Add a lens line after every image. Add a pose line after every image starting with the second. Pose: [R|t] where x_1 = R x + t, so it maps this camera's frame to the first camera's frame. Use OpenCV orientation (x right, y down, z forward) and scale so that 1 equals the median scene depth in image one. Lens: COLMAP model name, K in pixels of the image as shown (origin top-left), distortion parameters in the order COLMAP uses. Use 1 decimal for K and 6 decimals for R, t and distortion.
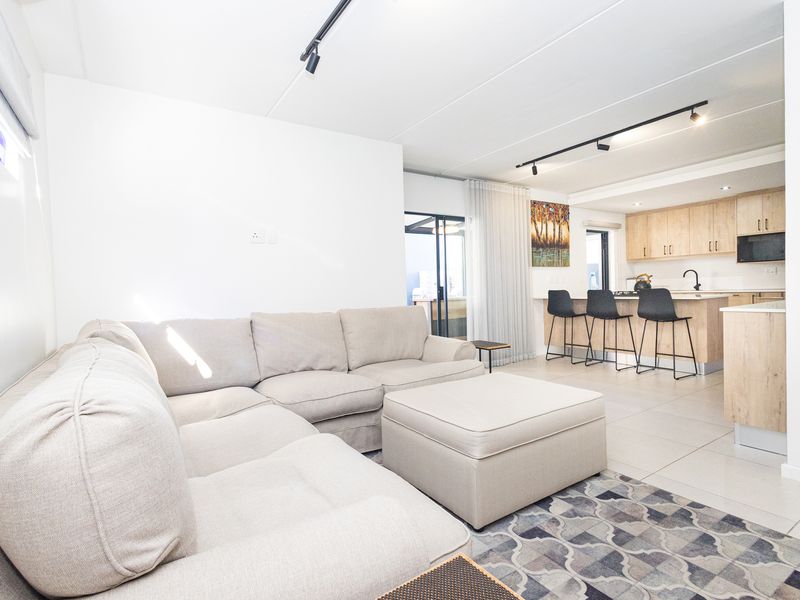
lens RADIAL K [[415.3, 0, 404.8], [0, 415.3, 296.8], [0, 0, 1]] dist [0.017701, -0.003623]
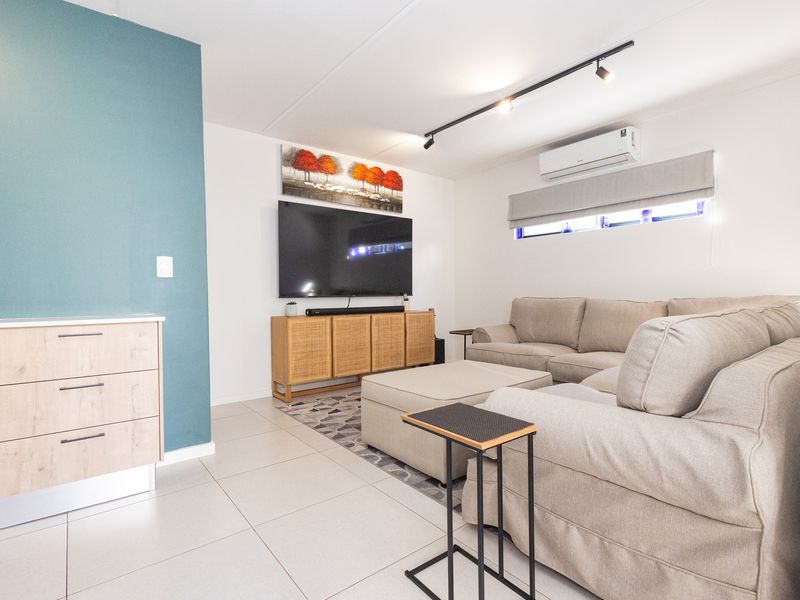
lens RADIAL K [[415.3, 0, 451.3], [0, 415.3, 298.3], [0, 0, 1]] dist [0.017701, -0.003623]
pose [[-0.987991, 0.043305, -0.148320, 0.150318], [0.036054, 0.998036, 0.051231, -0.012195], [0.150248, 0.045268, -0.987611, 0.825507]]
